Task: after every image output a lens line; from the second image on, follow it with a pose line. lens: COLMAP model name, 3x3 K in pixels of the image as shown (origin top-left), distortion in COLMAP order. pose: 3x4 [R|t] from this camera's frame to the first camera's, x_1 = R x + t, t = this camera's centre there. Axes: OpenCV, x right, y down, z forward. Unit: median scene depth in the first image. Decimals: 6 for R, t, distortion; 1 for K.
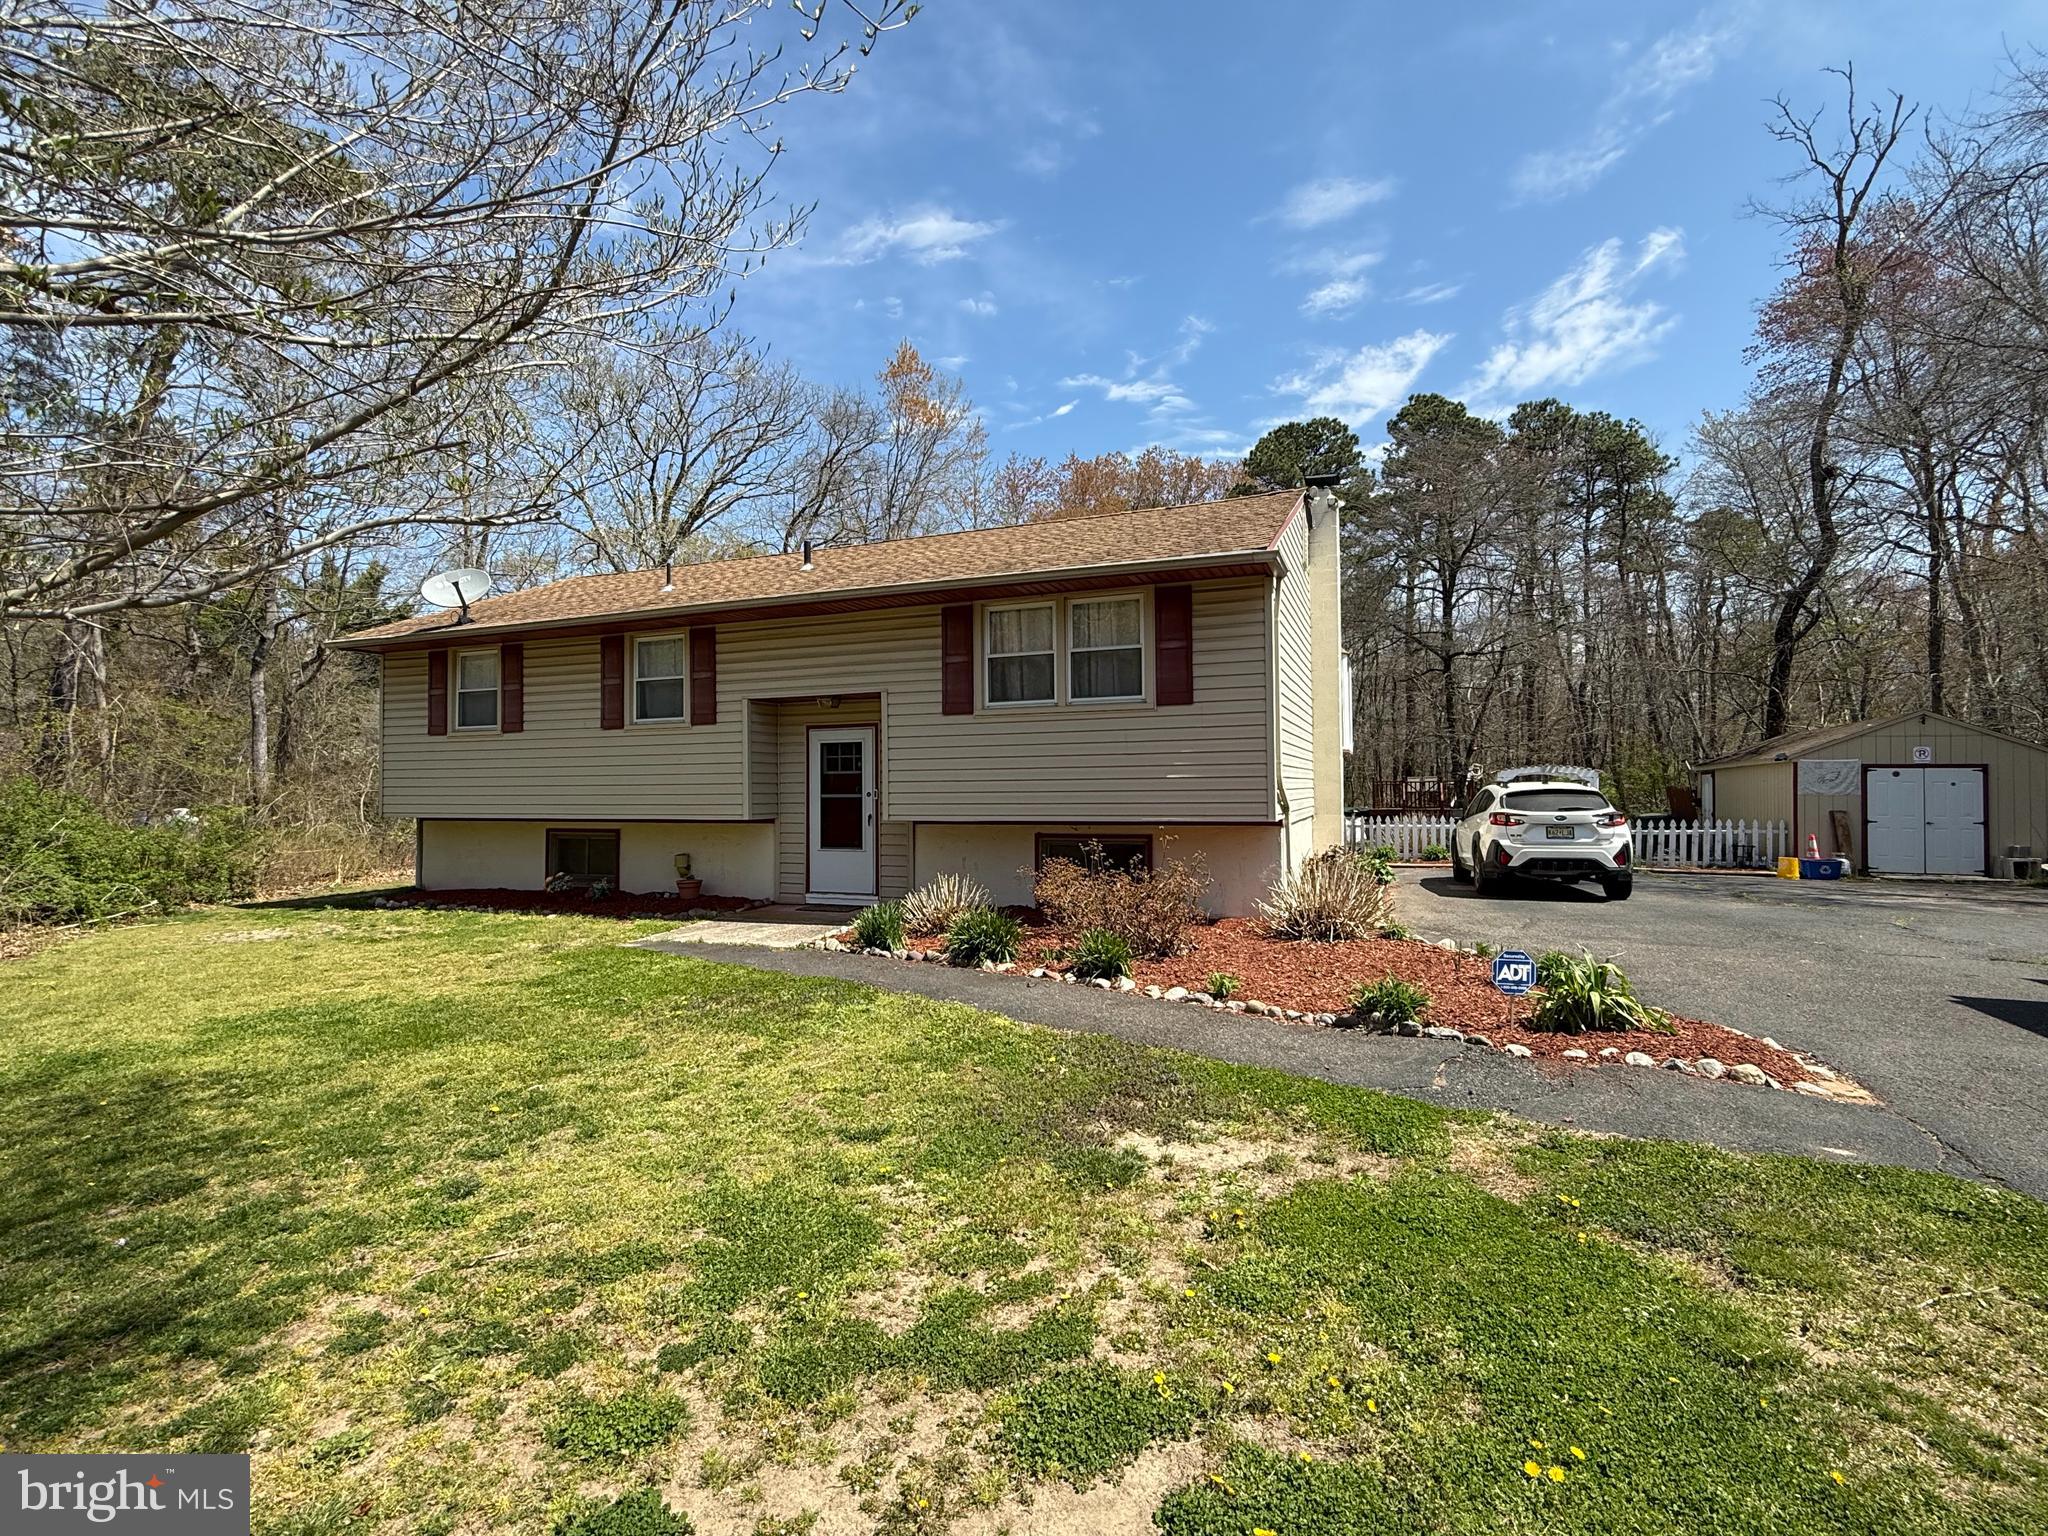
lens RADIAL K [[941.2, 0, 1024.0], [0, 941.2, 768.0], [0, 0, 1]] dist [0.100619, 0.000004]
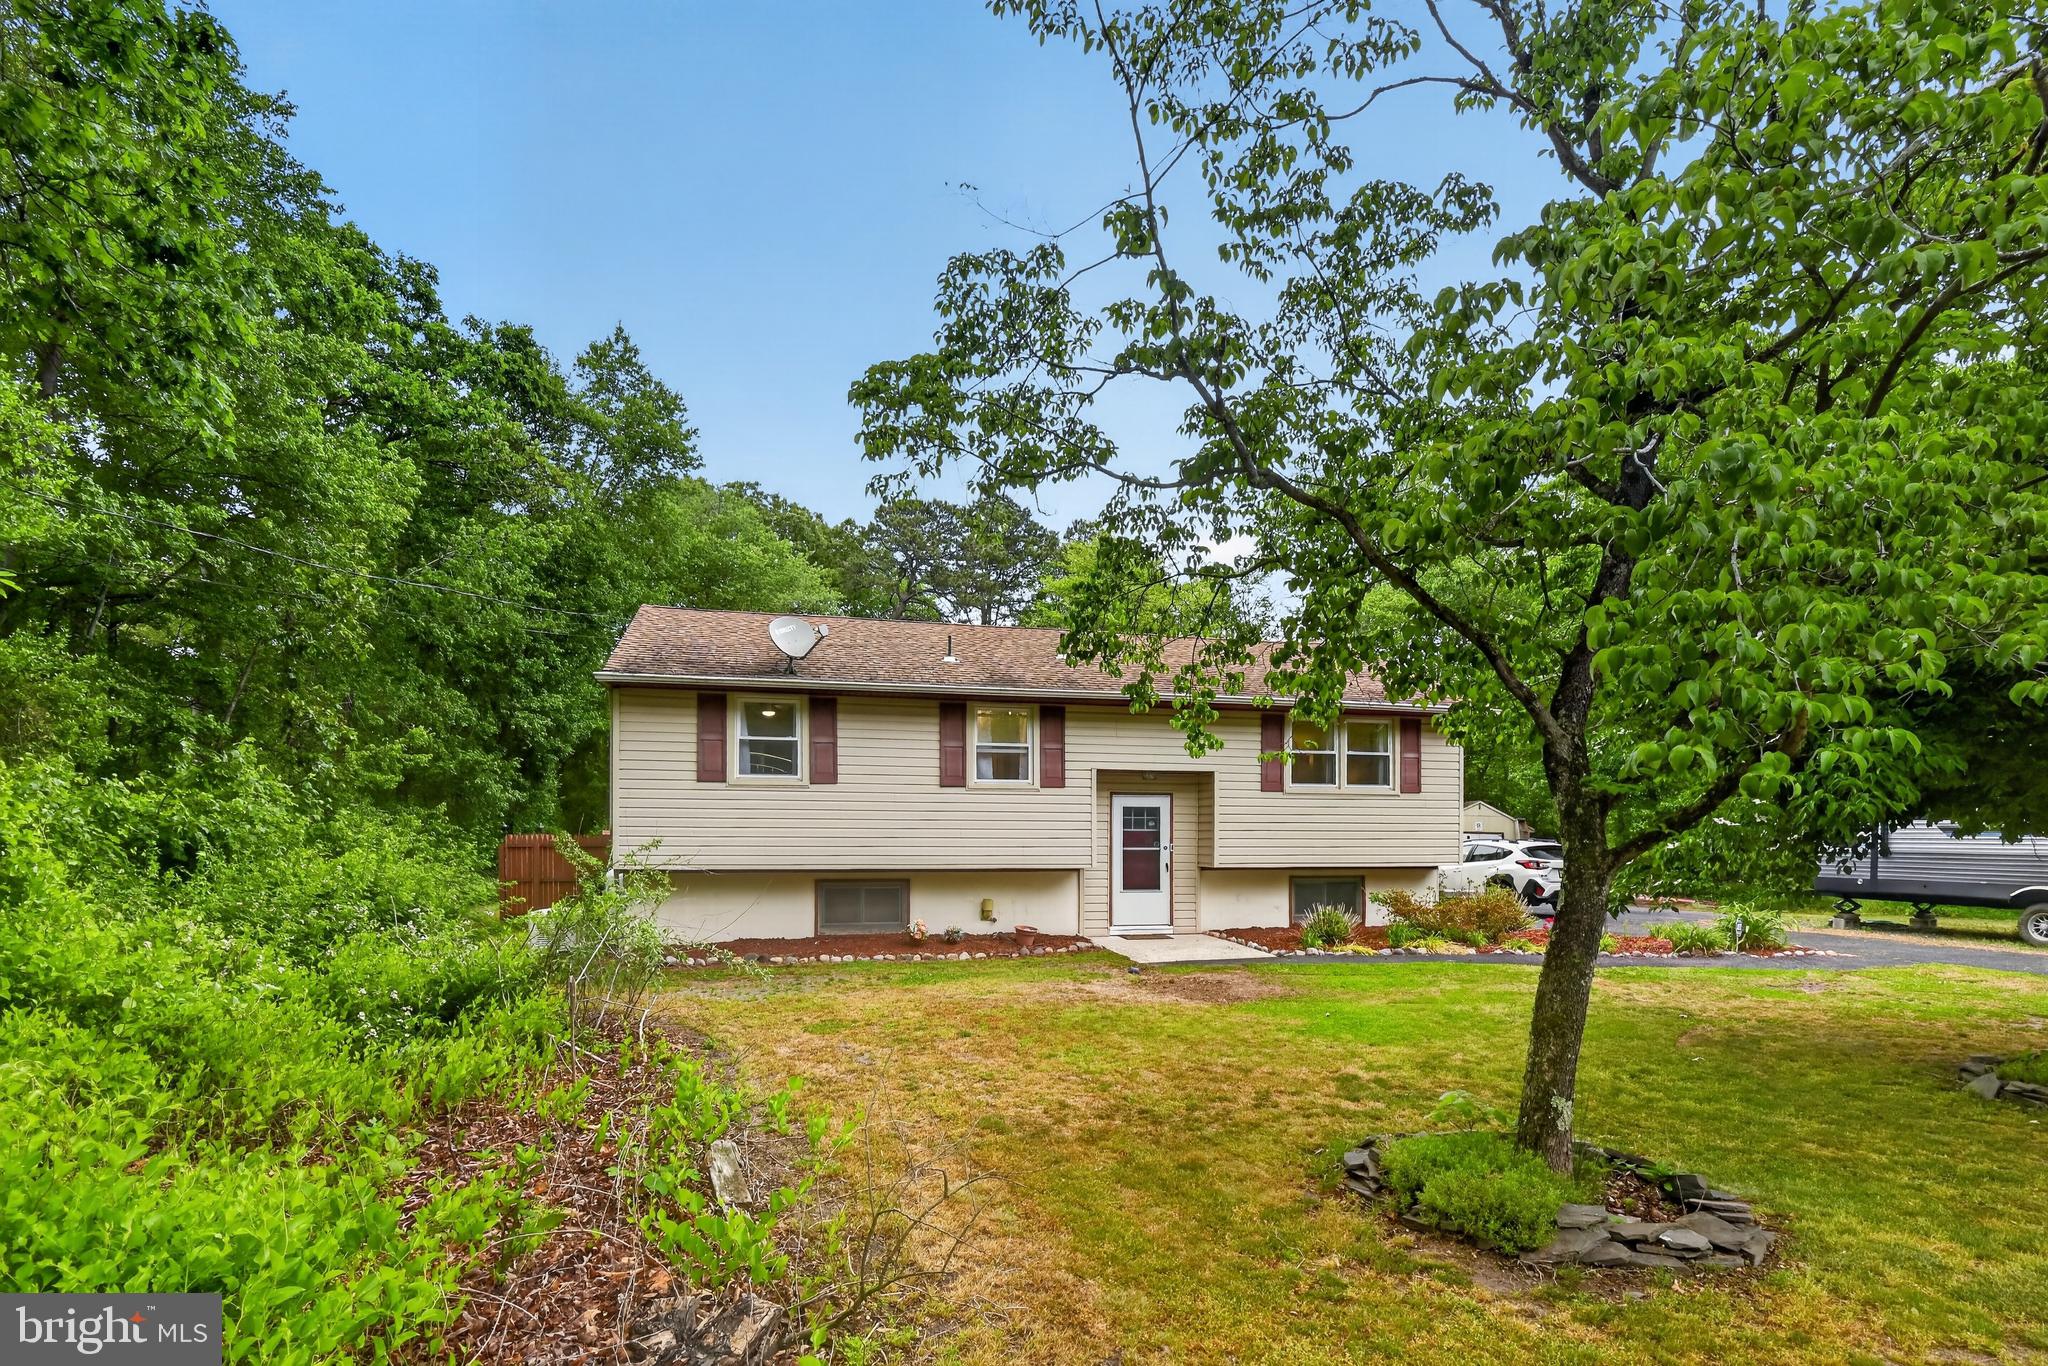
lens RADIAL K [[955.8, 0, 1032.4], [0, 955.8, 707.9], [0, 0, 1]] dist [-0.018260, -0.000123]
pose [[0.875053, 0.078268, 0.477658, -0.969835], [-0.026872, 0.993173, -0.113511, -0.009045], [-0.483281, 0.086492, 0.871182, -0.075778]]
